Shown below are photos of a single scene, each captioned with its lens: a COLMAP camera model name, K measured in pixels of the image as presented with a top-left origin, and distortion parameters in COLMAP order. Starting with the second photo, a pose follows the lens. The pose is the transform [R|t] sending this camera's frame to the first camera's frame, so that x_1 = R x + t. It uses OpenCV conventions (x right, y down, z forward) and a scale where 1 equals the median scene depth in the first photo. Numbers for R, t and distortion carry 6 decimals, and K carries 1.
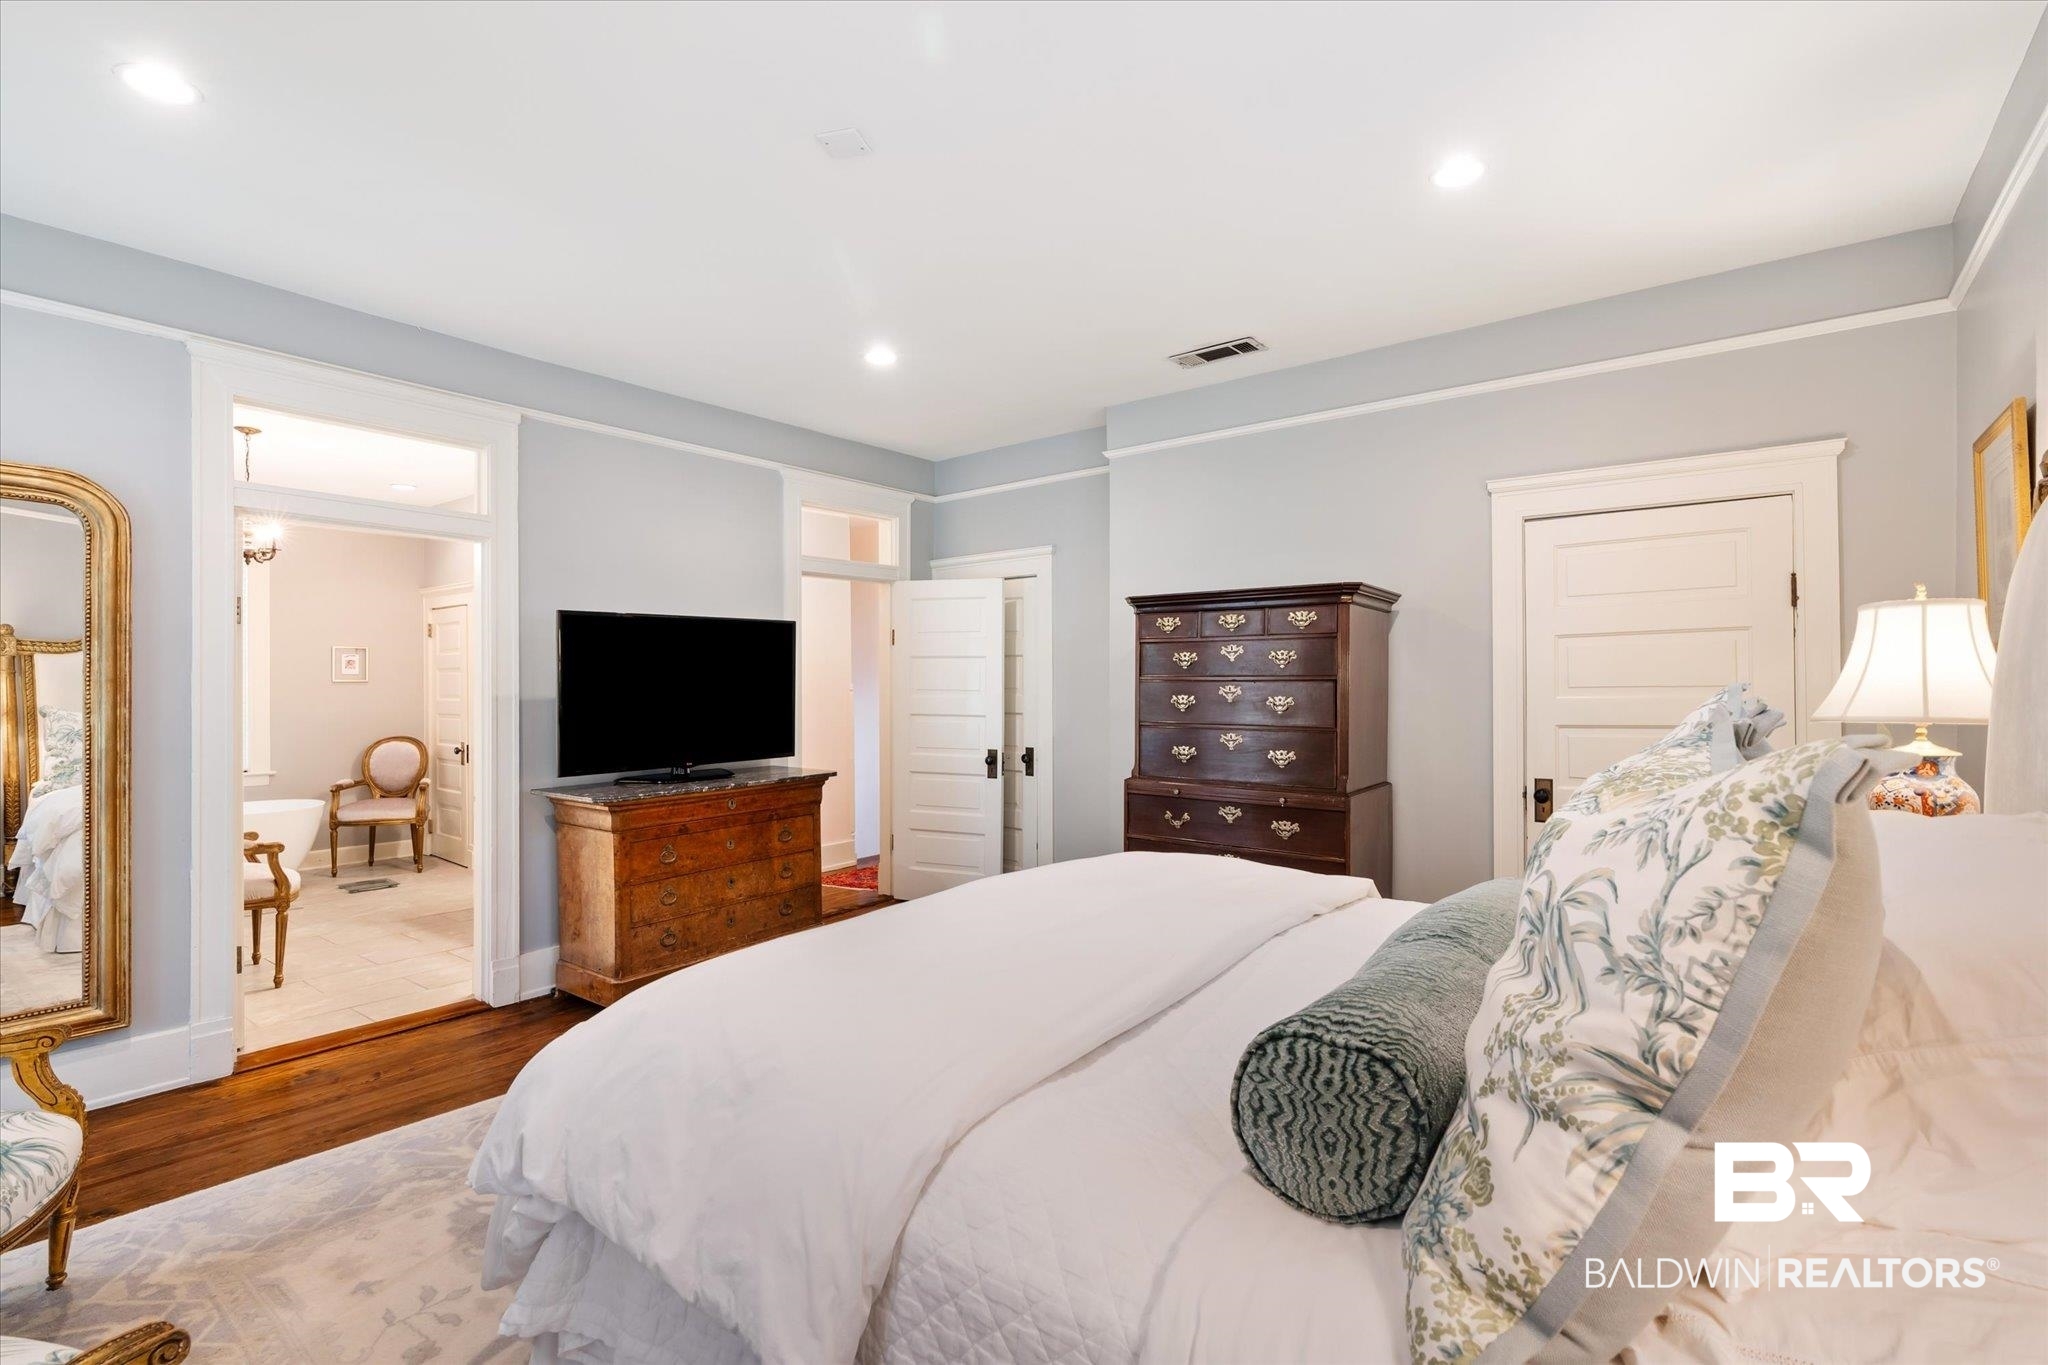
lens RADIAL K [[938.1, 0, 1018.8], [0, 938.1, 677.2], [0, 0, 1]] dist [-0.004186, 0.000972]
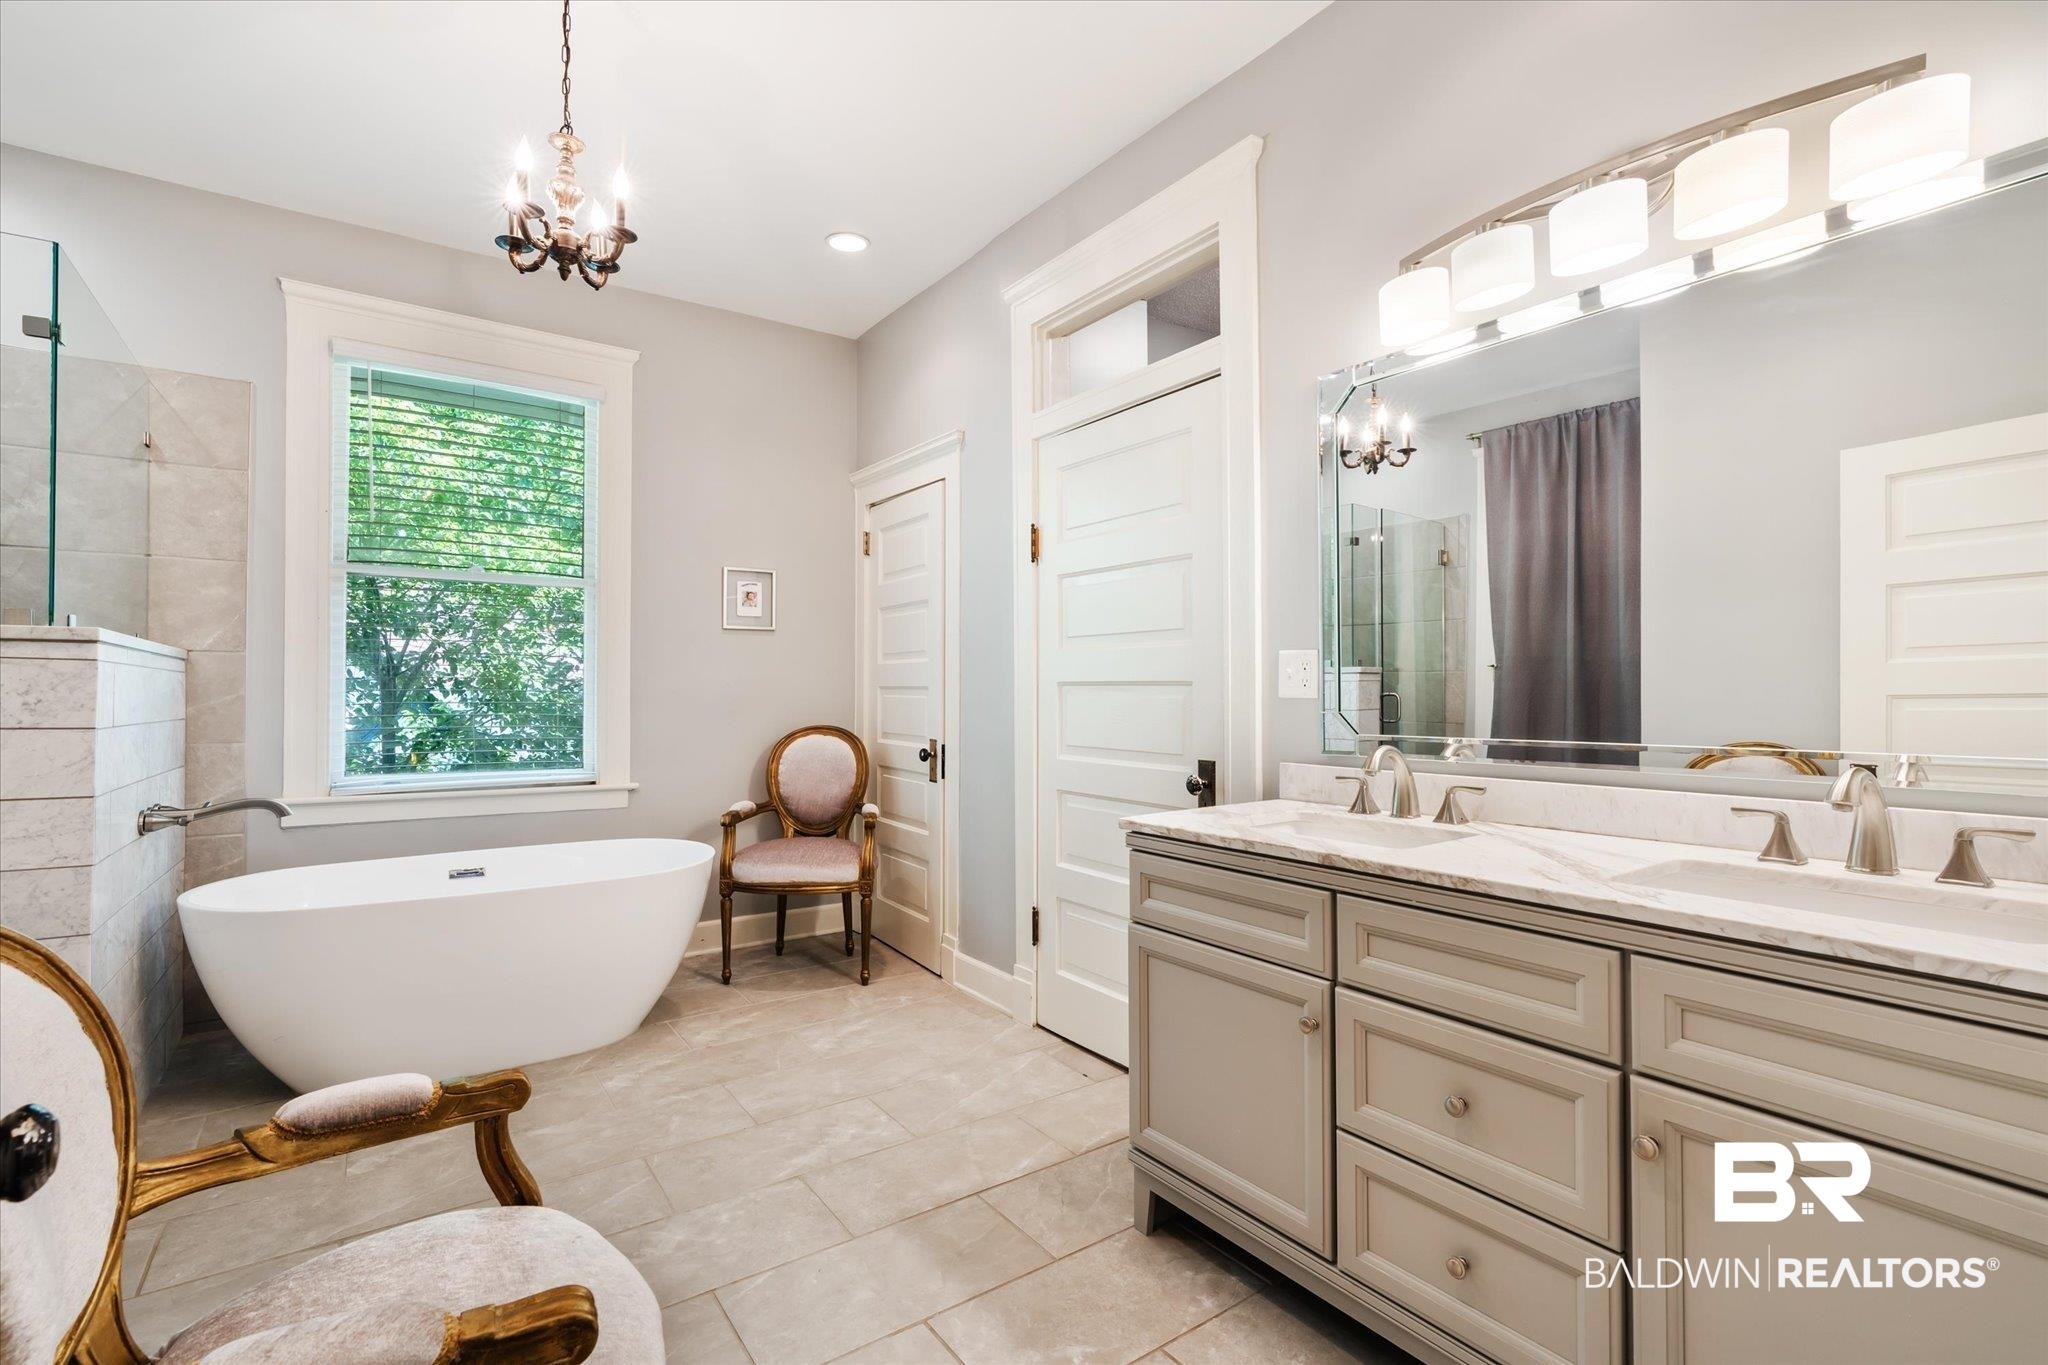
lens RADIAL K [[938.1, 0, 1017.2], [0, 938.1, 680.6], [0, 0, 1]] dist [-0.004186, 0.000972]
pose [[0.948713, 0.000238, -0.316138, -0.380634], [0.000032, 1.000000, 0.000848, 0.035974], [0.316138, -0.000815, 0.948713, 0.512279]]
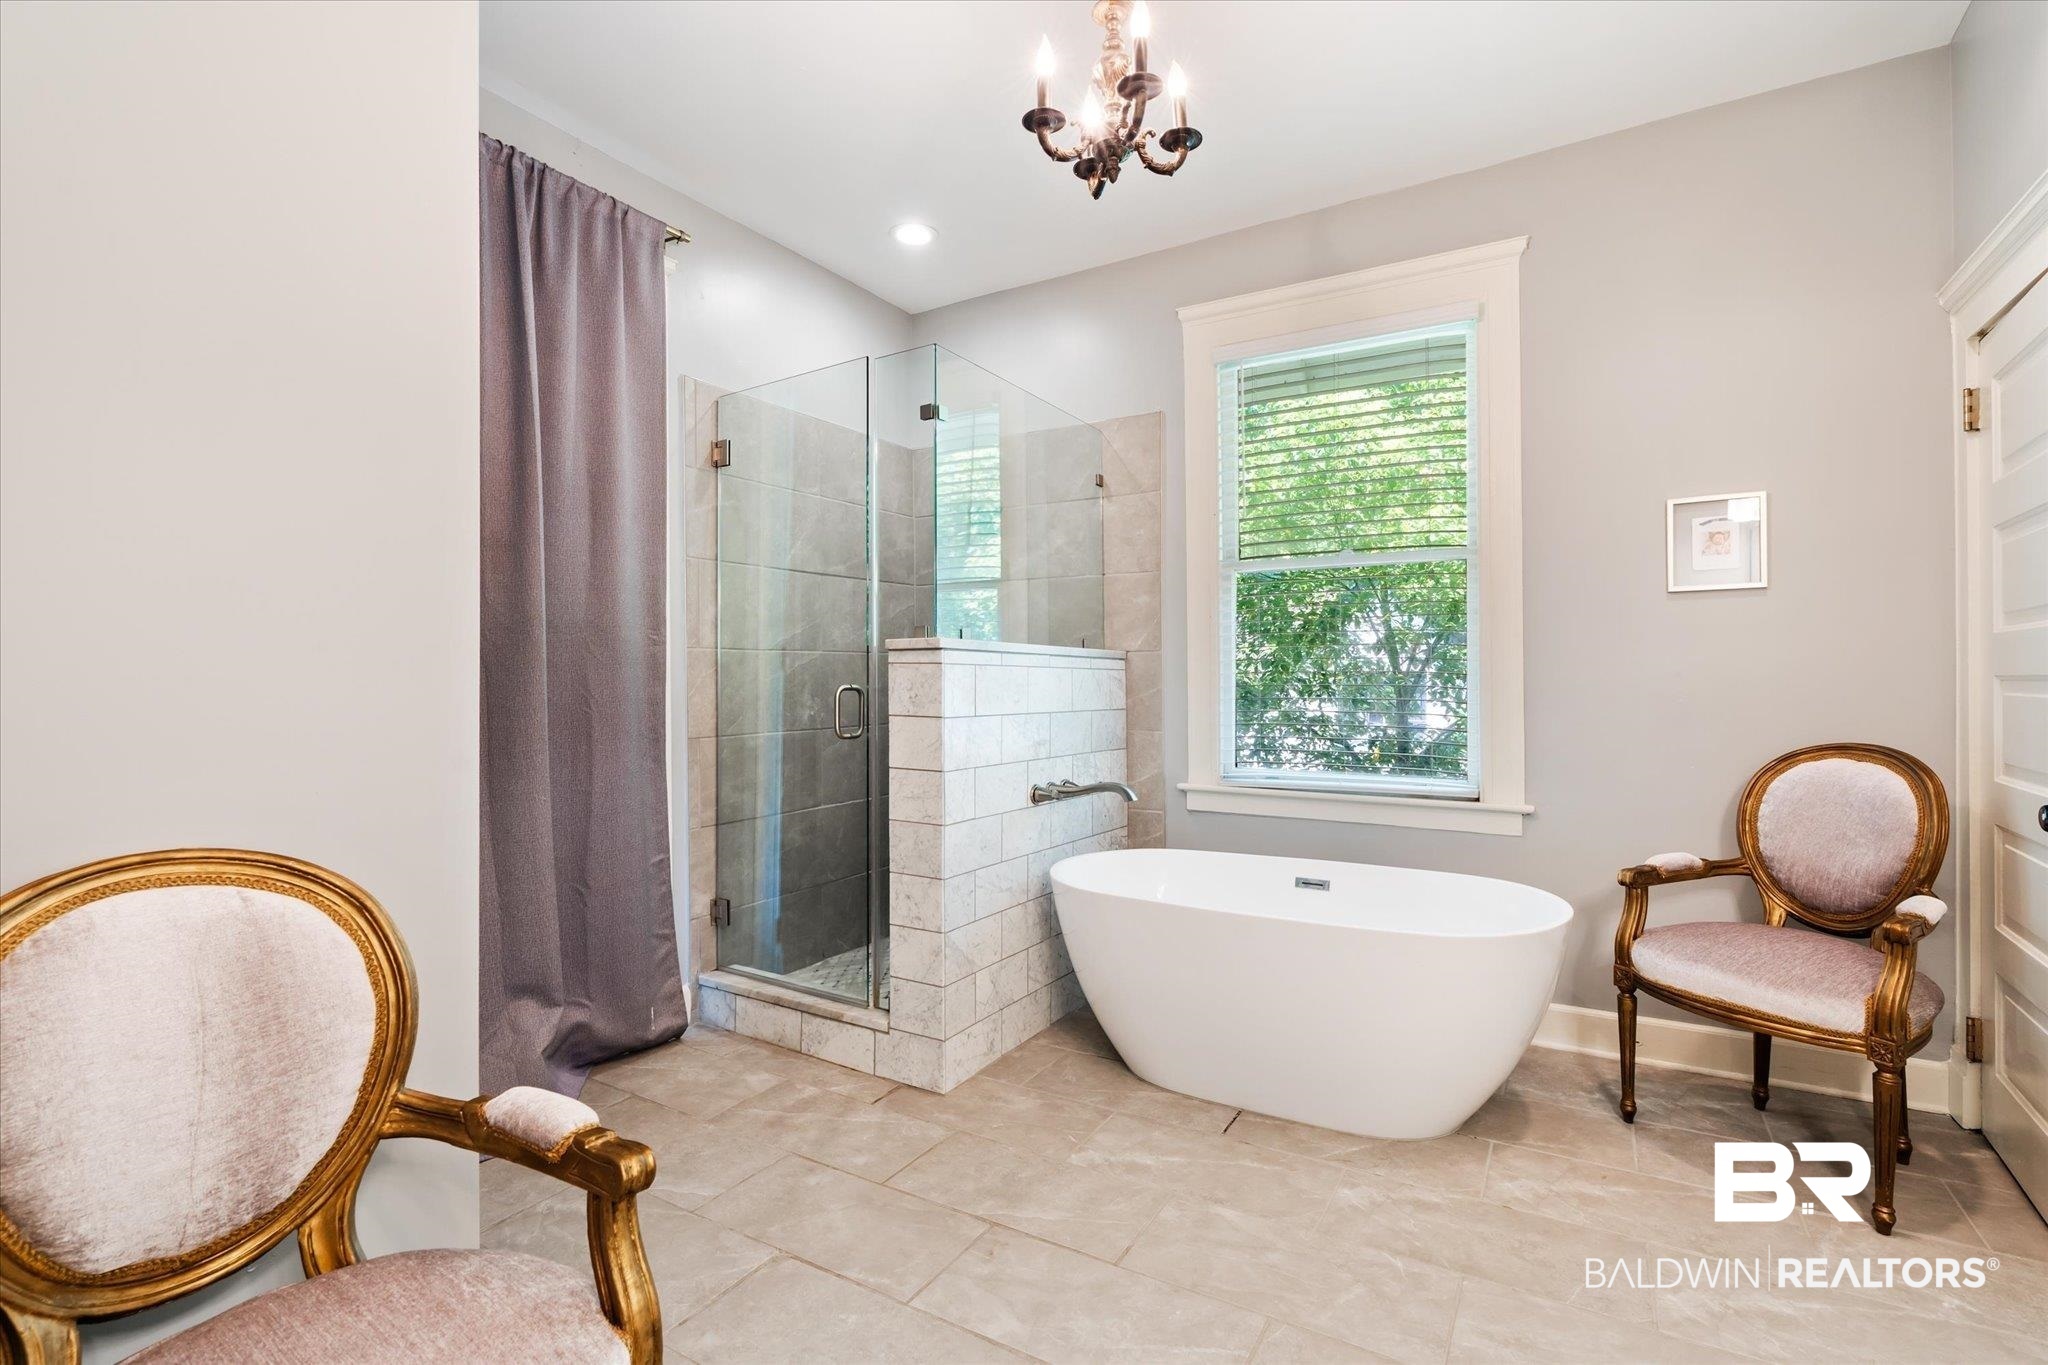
lens RADIAL K [[938.1, 0, 1020.0], [0, 938.1, 682.5], [0, 0, 1]] dist [-0.004186, 0.000972]
pose [[0.100309, 0.003260, -0.994951, -0.374276], [0.014962, 0.999877, 0.004785, 0.036083], [0.994844, -0.015366, 0.100248, 0.695104]]
